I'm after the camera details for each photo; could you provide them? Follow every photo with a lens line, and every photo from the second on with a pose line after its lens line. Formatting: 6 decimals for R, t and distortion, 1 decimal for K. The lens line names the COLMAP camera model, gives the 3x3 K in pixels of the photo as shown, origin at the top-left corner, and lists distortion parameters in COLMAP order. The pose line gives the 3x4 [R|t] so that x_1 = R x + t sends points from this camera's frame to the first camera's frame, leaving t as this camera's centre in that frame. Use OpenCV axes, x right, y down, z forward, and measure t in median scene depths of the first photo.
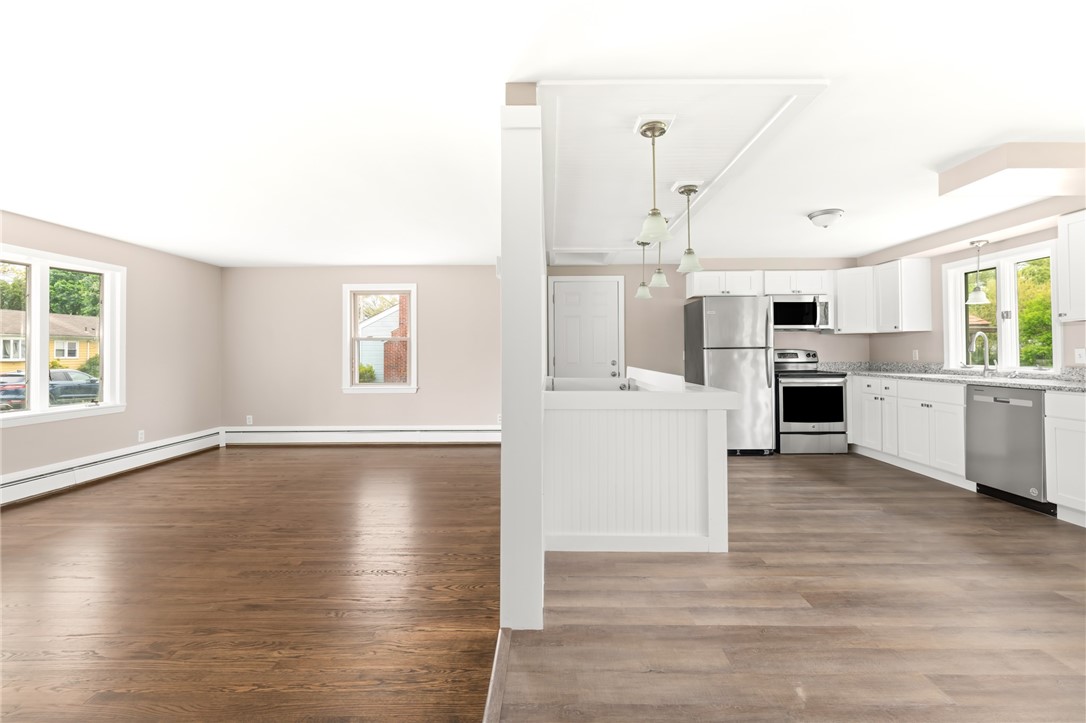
lens RADIAL K [[501.5, 0, 546.0], [0, 501.5, 346.7], [0, 0, 1]] dist [0.024276, -0.007574]
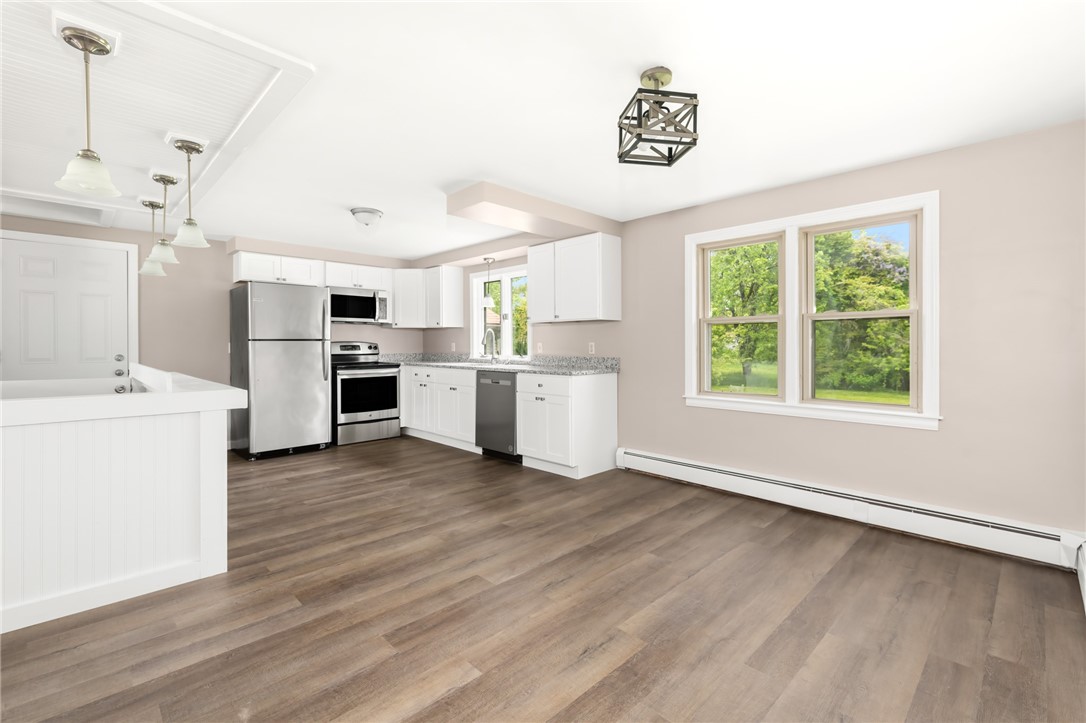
lens RADIAL K [[491.1, 0, 569.7], [0, 491.1, 344.8], [0, 0, 1]] dist [0.001002, 0.000146]
pose [[0.695099, 0.003507, 0.718906, 0.096230], [-0.010989, 0.999923, 0.005747, 0.001091], [-0.718830, -0.011894, 0.695084, -0.009531]]
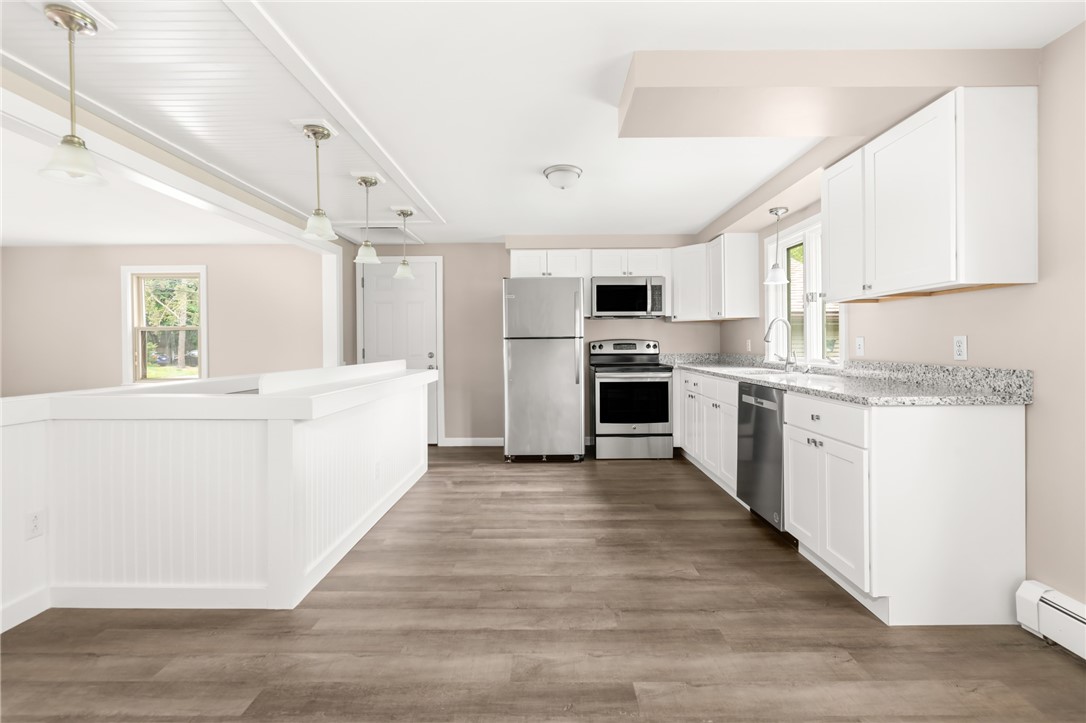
lens RADIAL K [[498.8, 0, 541.5], [0, 498.8, 346.6], [0, 0, 1]] dist [0.000304, -0.000988]
pose [[0.999890, -0.001176, -0.014761, 0.446603], [0.001433, 0.999848, 0.017368, 0.003017], [0.014738, -0.017388, 0.999740, 0.163399]]
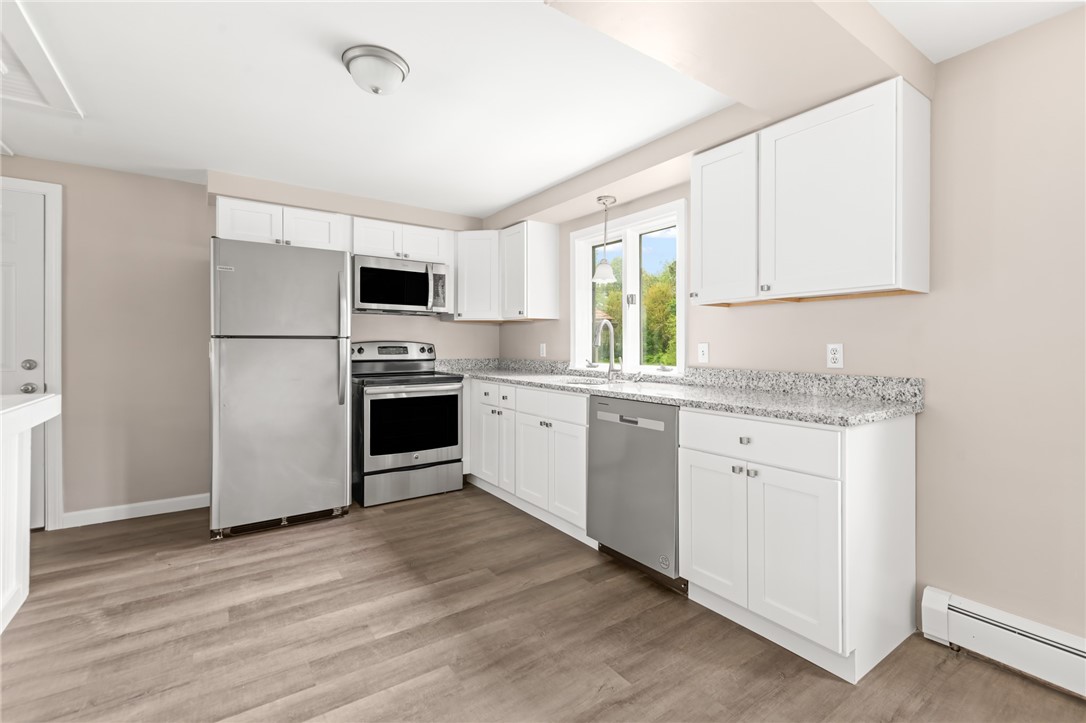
lens RADIAL K [[497.8, 0, 560.6], [0, 497.8, 346.1], [0, 0, 1]] dist [0.002292, 0.000589]
pose [[0.814652, 0.007967, 0.579895, 0.353438], [-0.014918, 0.999863, 0.007220, 0.004624], [-0.579758, -0.014533, 0.814659, 0.416044]]
